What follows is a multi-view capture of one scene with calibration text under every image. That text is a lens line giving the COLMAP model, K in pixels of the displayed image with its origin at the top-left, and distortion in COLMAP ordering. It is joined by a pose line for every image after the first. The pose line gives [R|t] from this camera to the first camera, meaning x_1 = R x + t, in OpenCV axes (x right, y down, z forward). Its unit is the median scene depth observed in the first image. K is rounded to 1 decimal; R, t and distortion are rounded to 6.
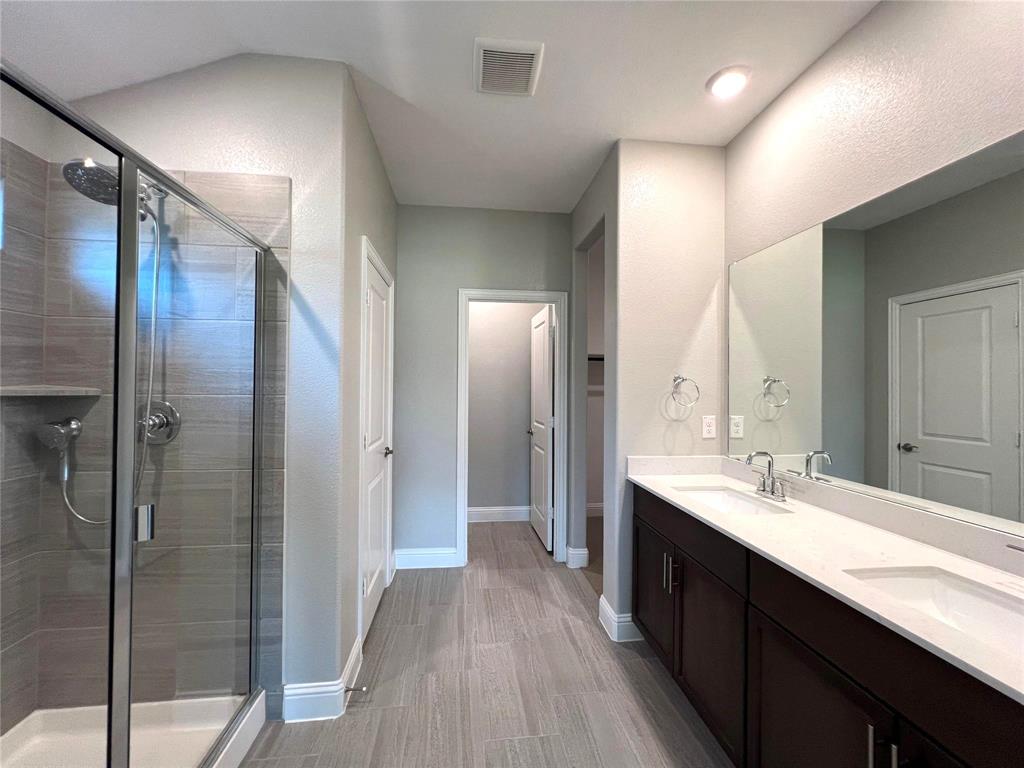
lens RADIAL K [[412.0, 0, 509.1], [0, 412.0, 381.1], [0, 0, 1]] dist [-0.001588, 0.000317]
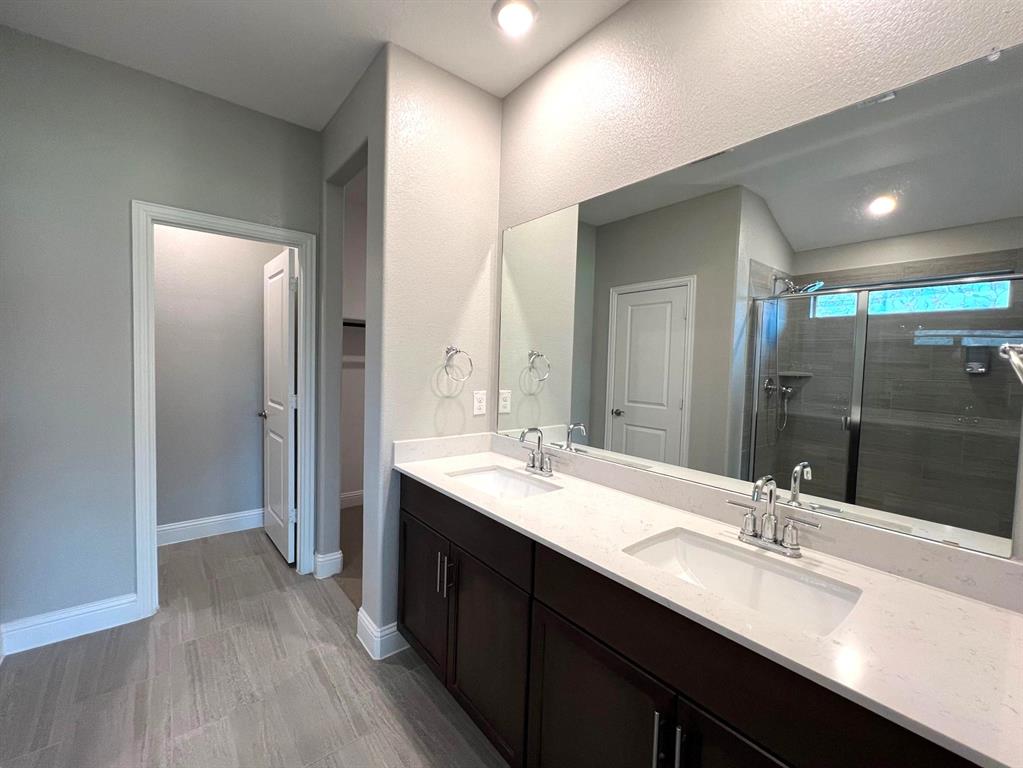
lens RADIAL K [[428.7, 0, 508.0], [0, 428.7, 381.2], [0, 0, 1]] dist [-0.002181, 0.000387]
pose [[0.844682, -0.008720, 0.535197, 0.019396], [-0.027487, 0.997841, 0.059640, 0.002210], [-0.534562, -0.065088, 0.842619, 0.160131]]
